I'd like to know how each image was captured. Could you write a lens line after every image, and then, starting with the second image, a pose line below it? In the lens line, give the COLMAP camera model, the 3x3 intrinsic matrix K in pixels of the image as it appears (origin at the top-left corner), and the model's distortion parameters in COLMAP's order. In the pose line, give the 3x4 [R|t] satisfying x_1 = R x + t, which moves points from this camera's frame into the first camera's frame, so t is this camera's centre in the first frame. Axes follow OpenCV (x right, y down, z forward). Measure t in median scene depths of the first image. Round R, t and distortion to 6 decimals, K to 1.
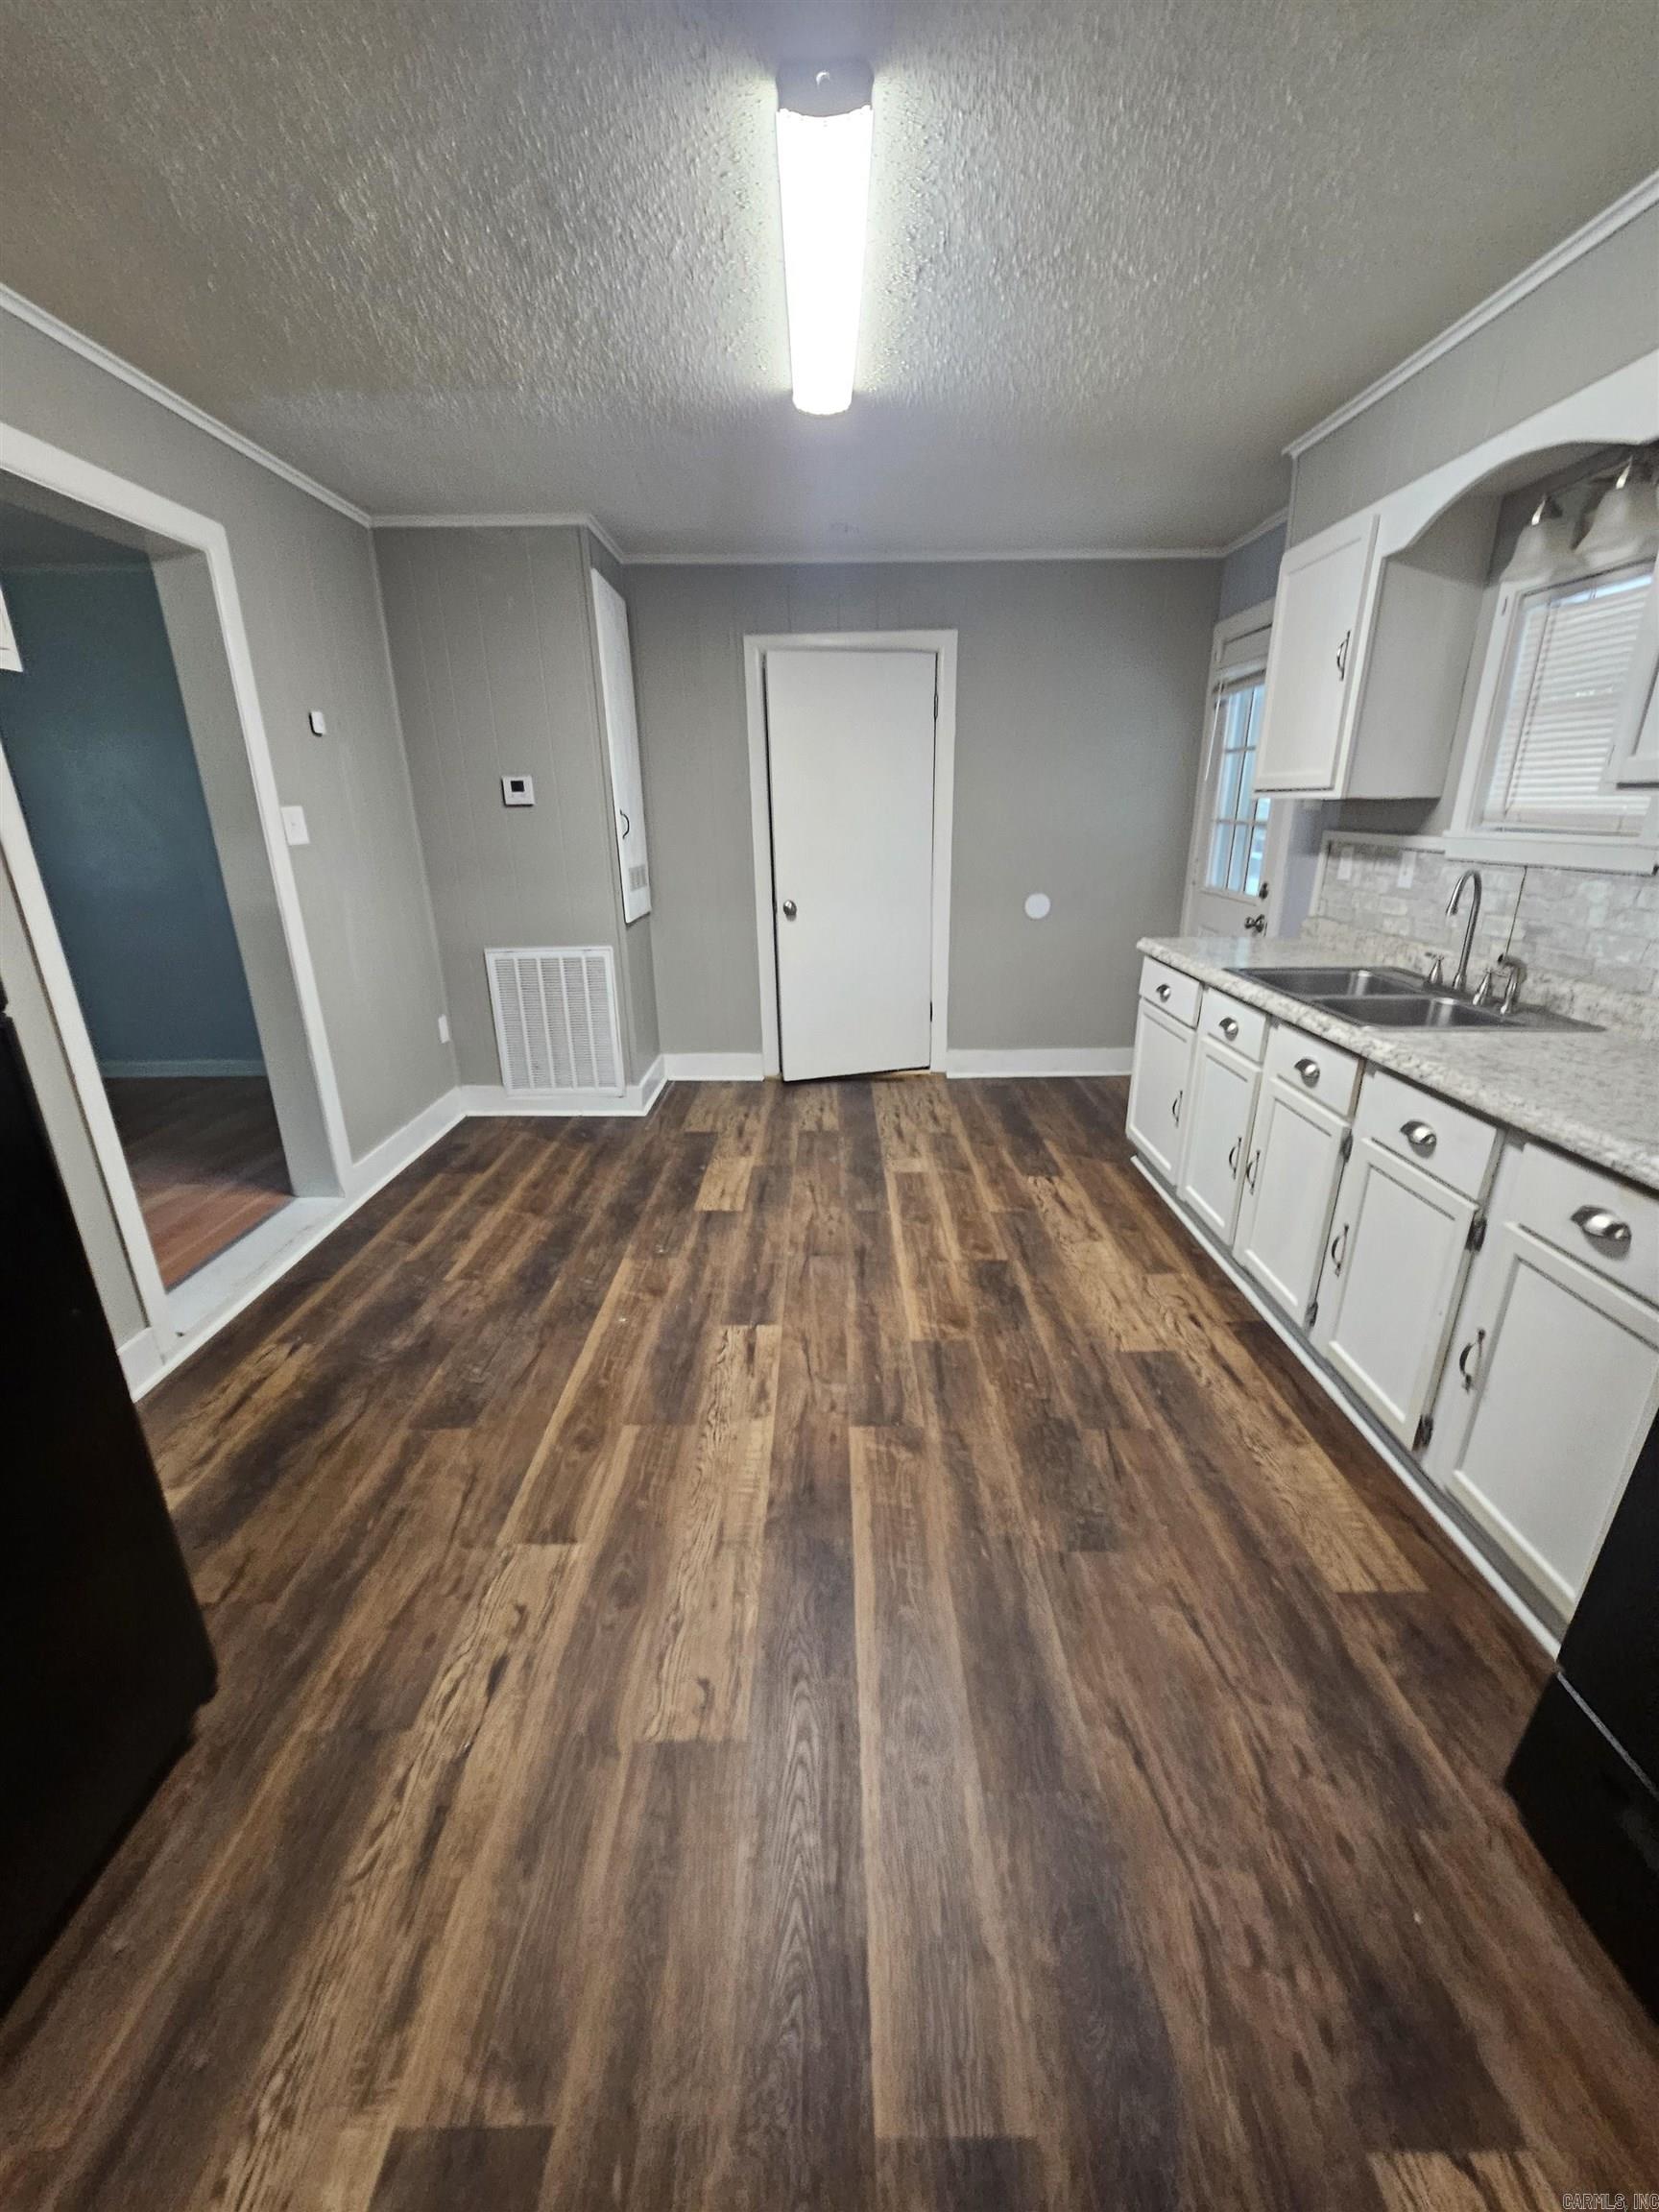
lens RADIAL K [[906.6, 0, 813.4], [0, 906.6, 1117.6], [0, 0, 1]] dist [-0.003109, -0.000225]
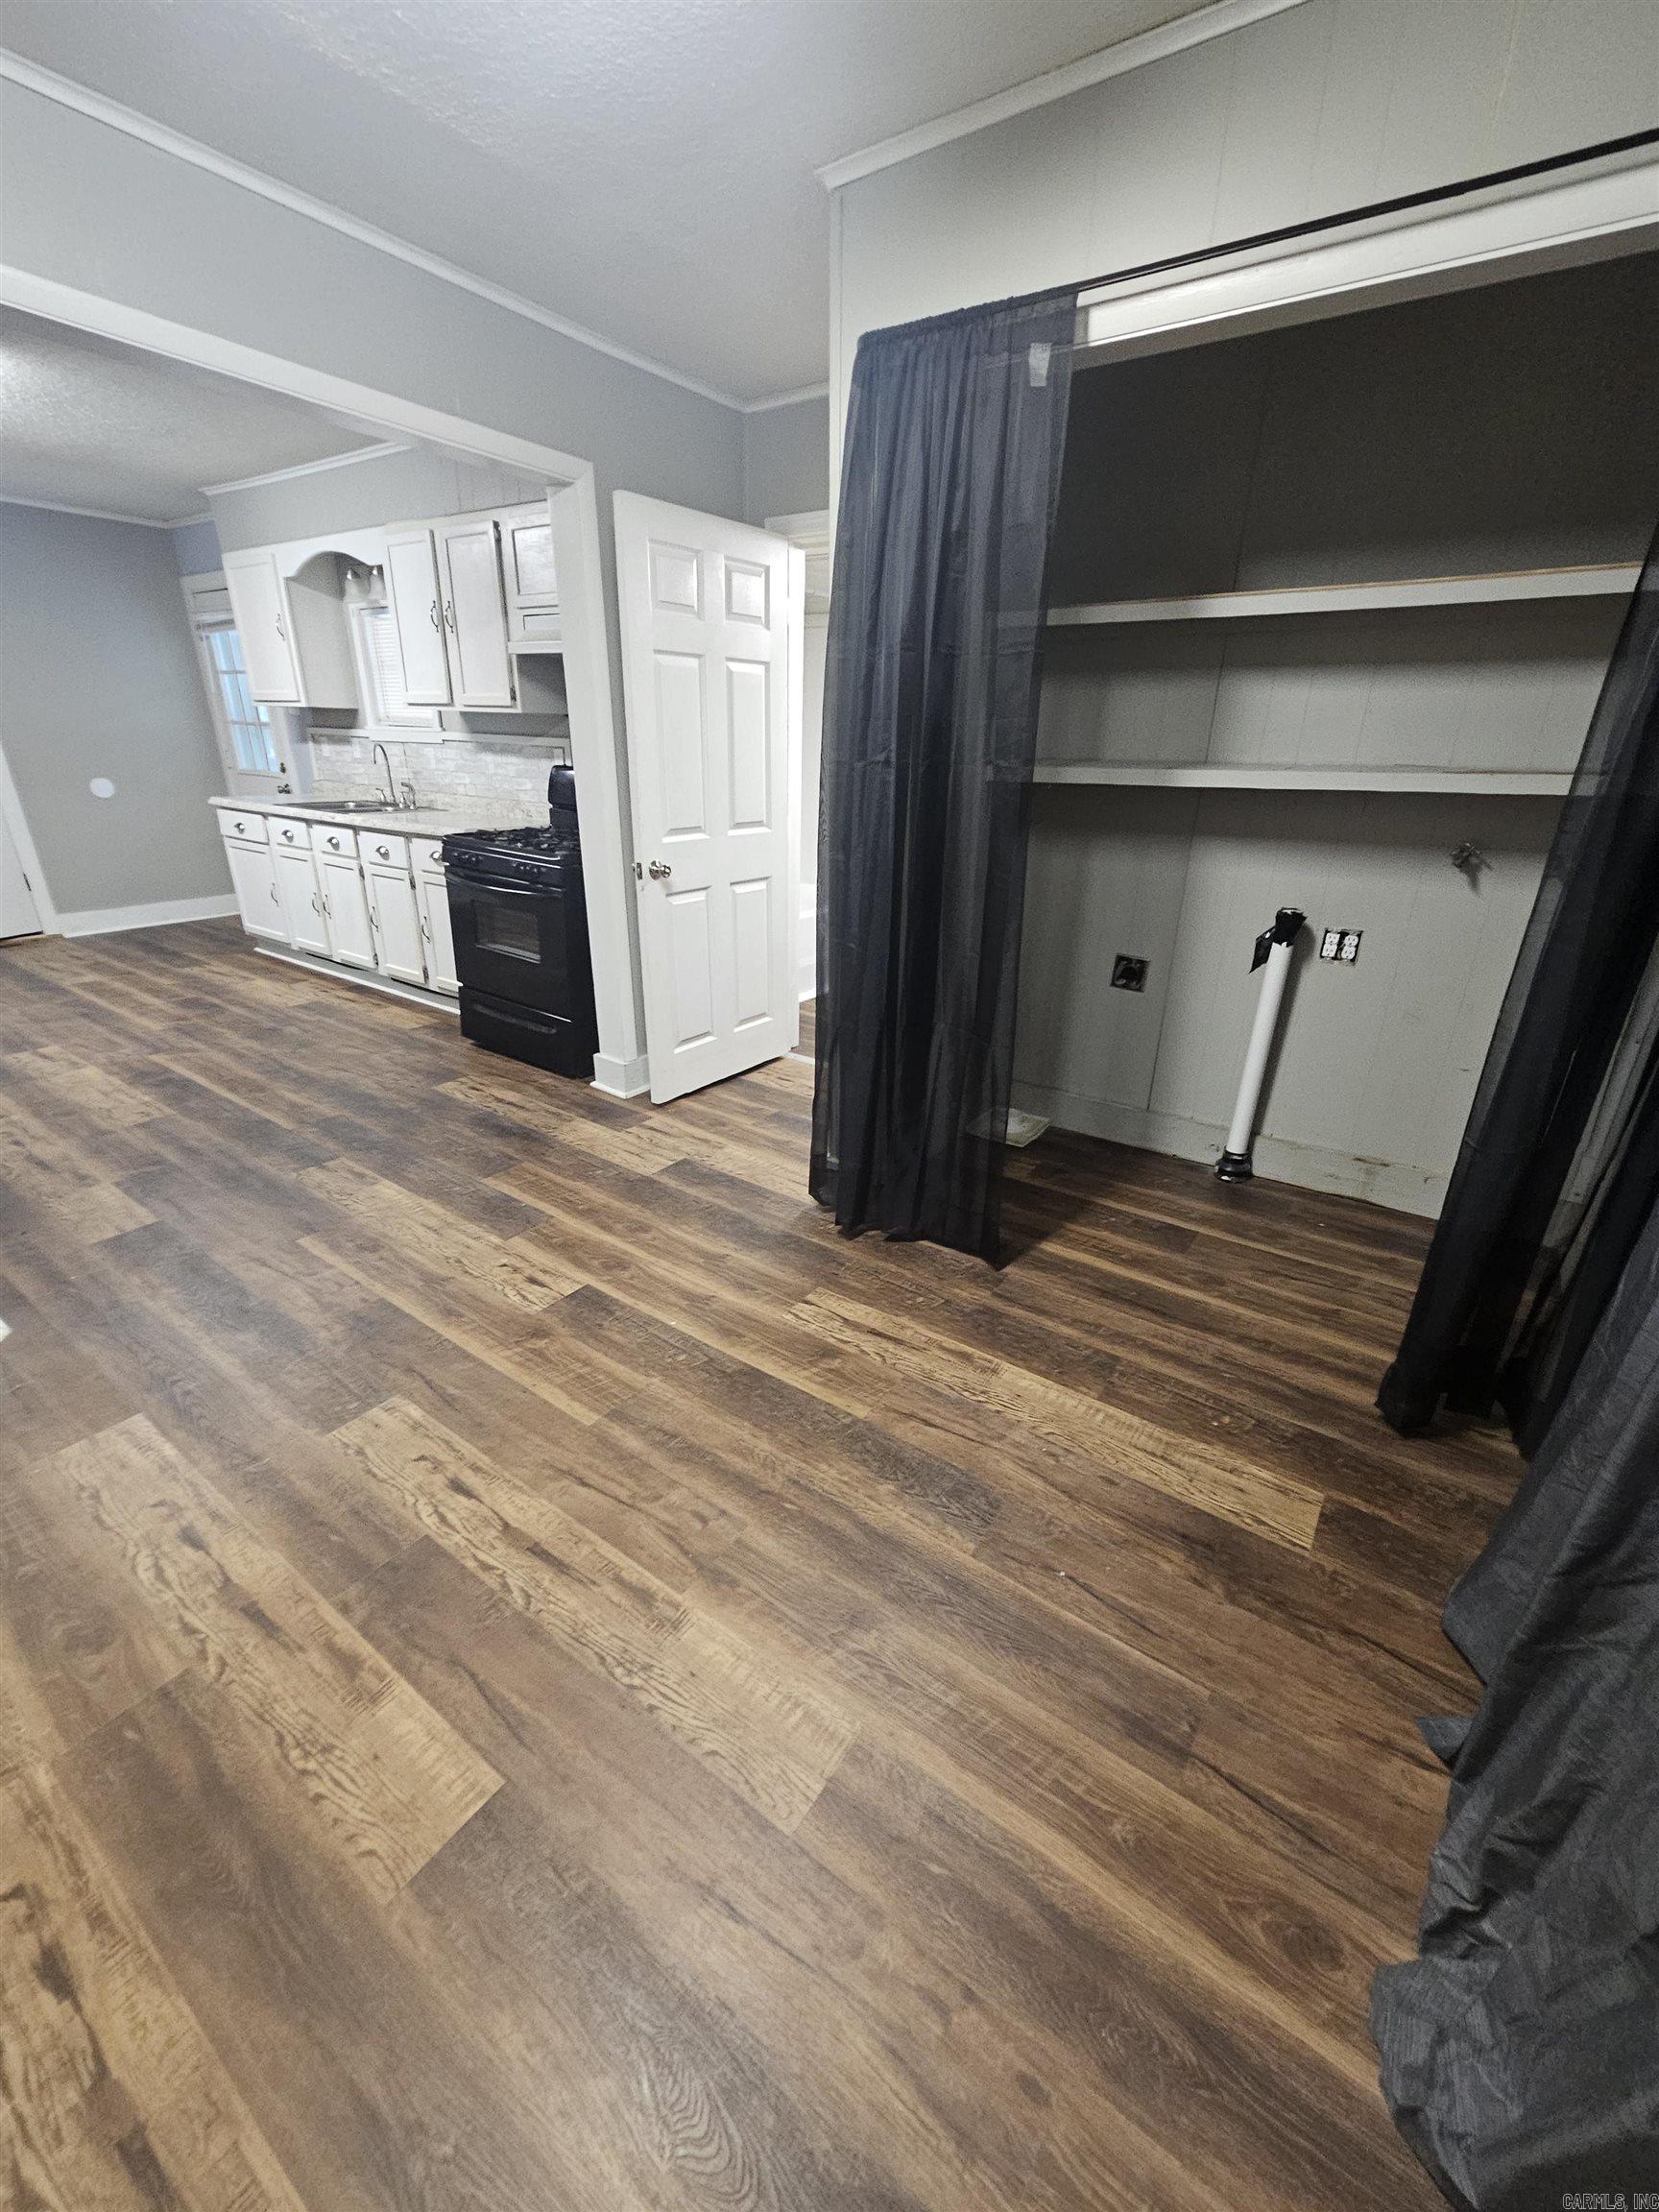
lens RADIAL K [[898.0, 0, 829.5], [0, 898.0, 1106.0], [0, 0, 1]] dist [-0.001489, -0.000075]
pose [[0.564194, -0.295485, 0.770956, -0.509388], [0.241210, 0.952018, 0.188361, 0.365310], [-0.789622, 0.079690, 0.608397, -0.971637]]
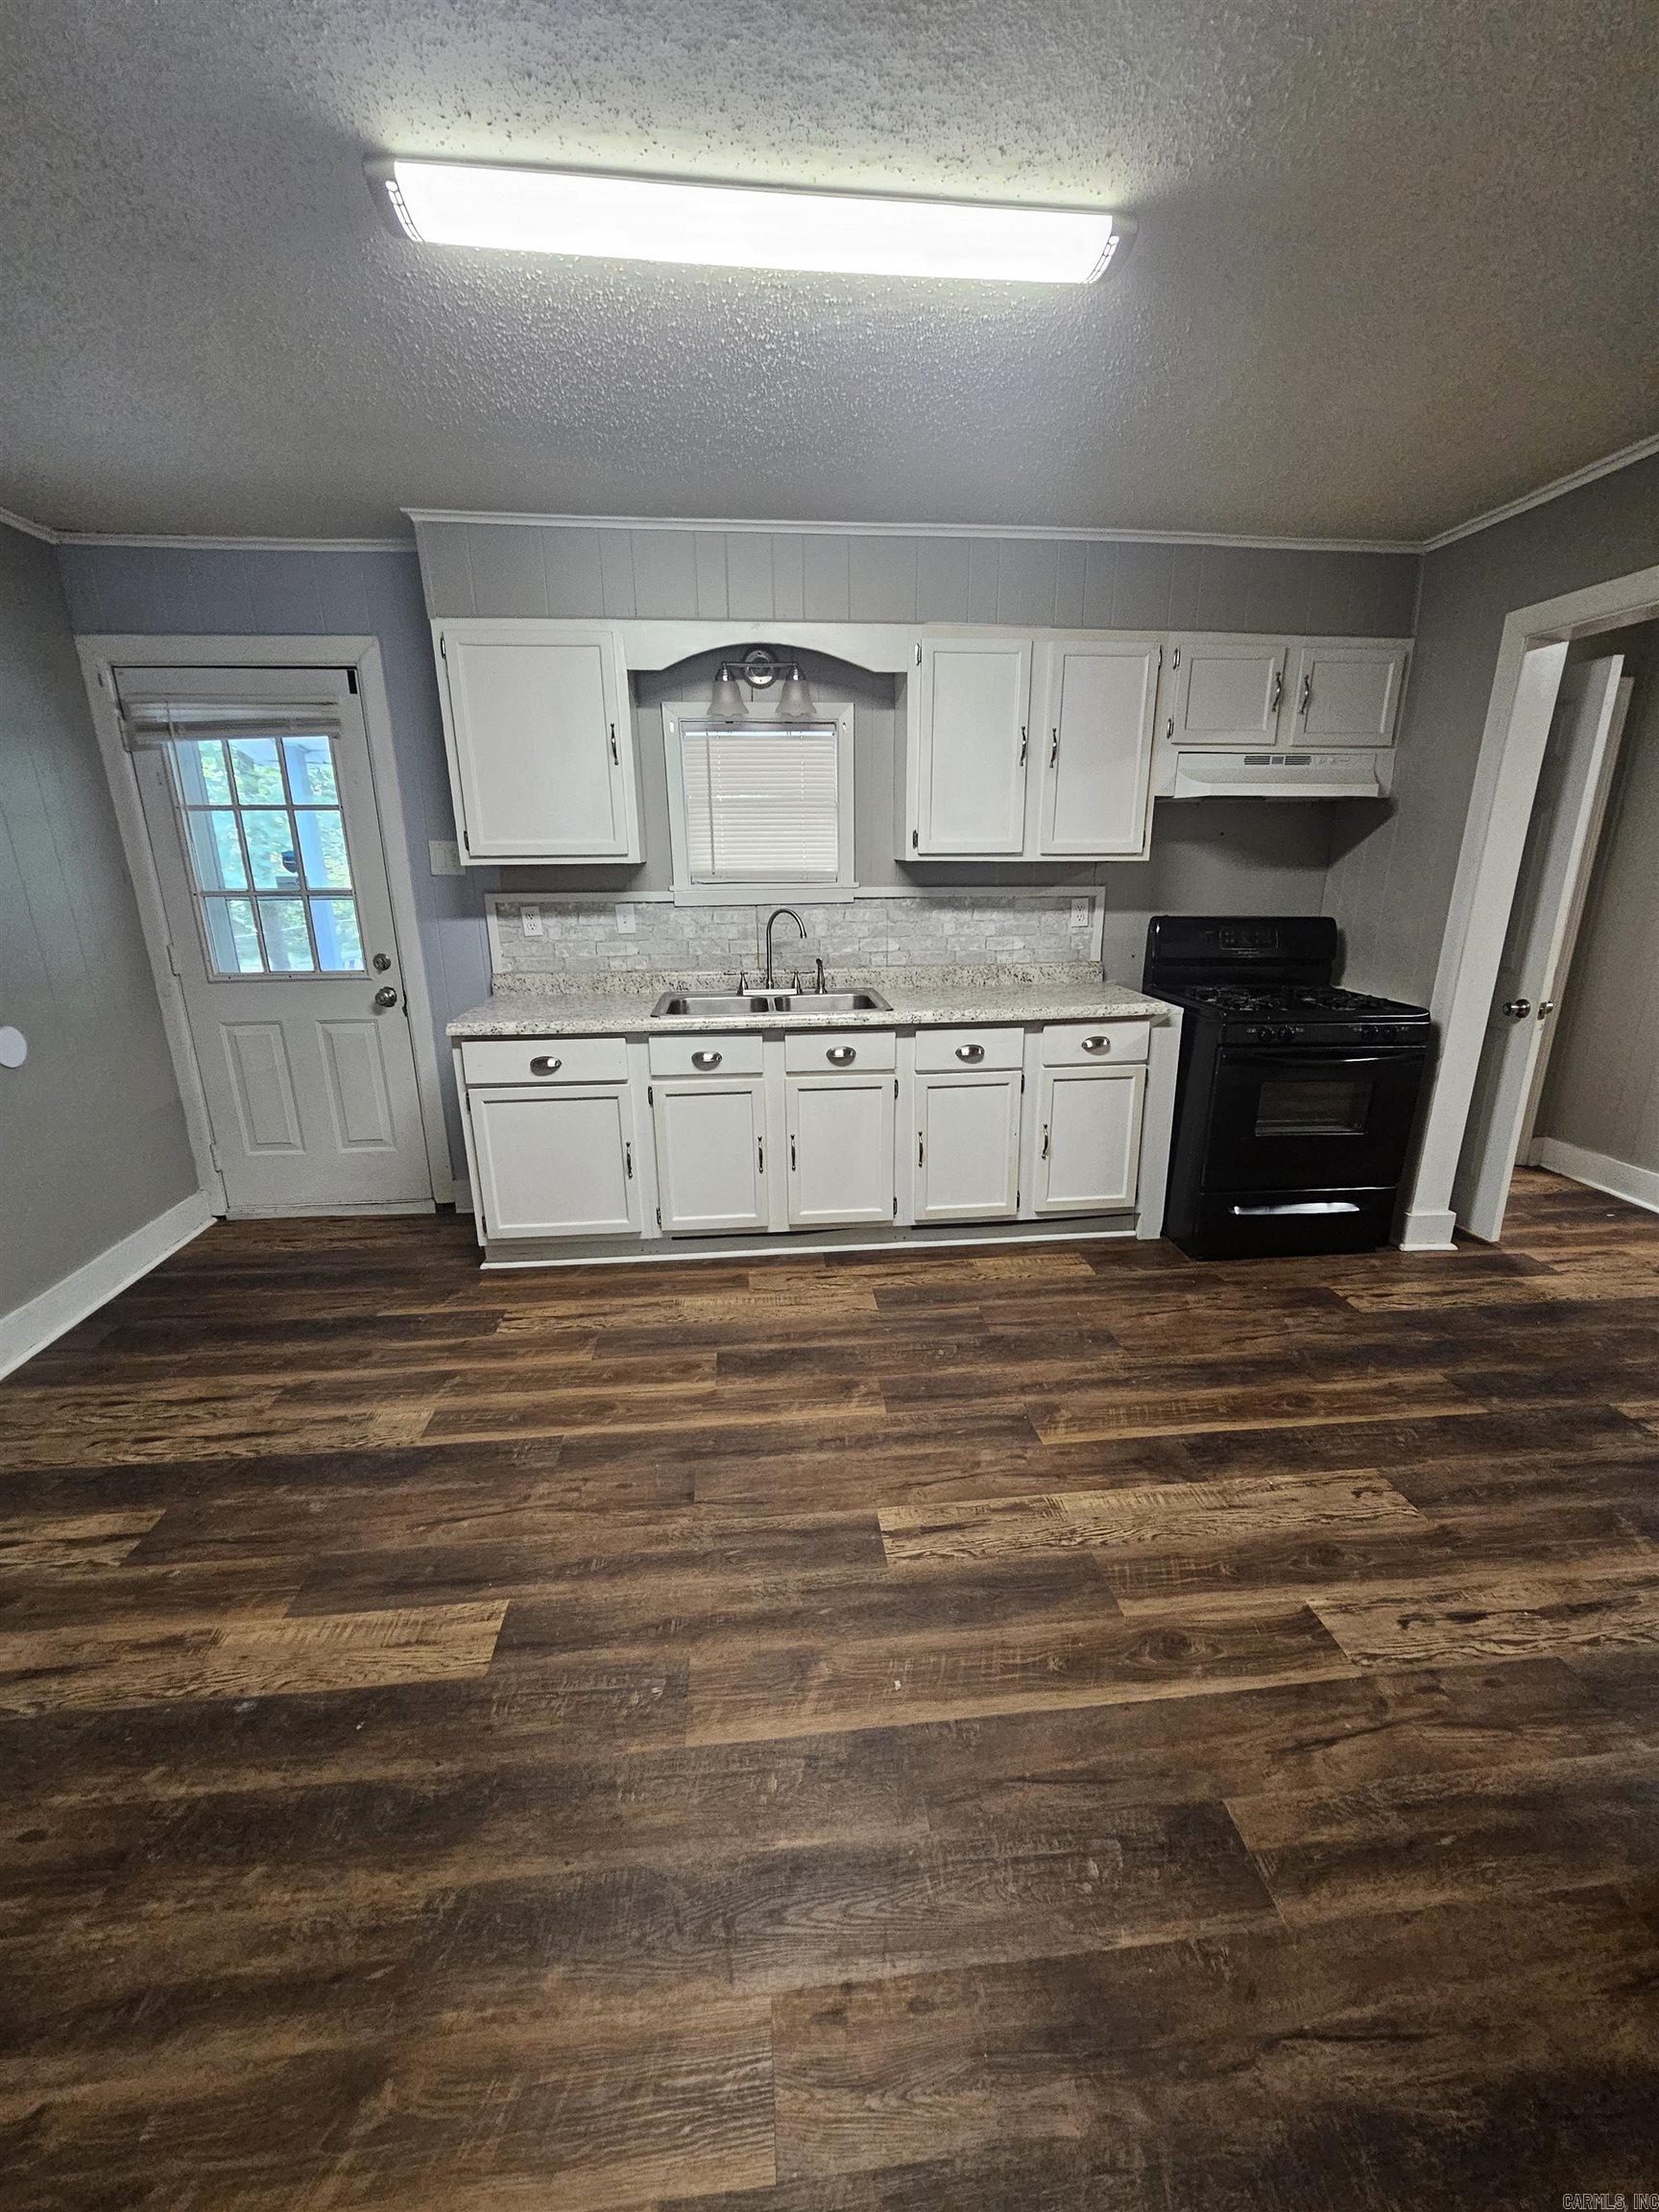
lens RADIAL K [[898.8, 0, 860.7], [0, 898.8, 1105.1], [0, 0, 1]] dist [-0.005433, 0.000083]
pose [[-0.113841, -0.265975, 0.957234, -0.716792], [0.335588, 0.896573, 0.289030, -0.334275], [-0.935105, 0.354140, -0.012809, 0.918171]]
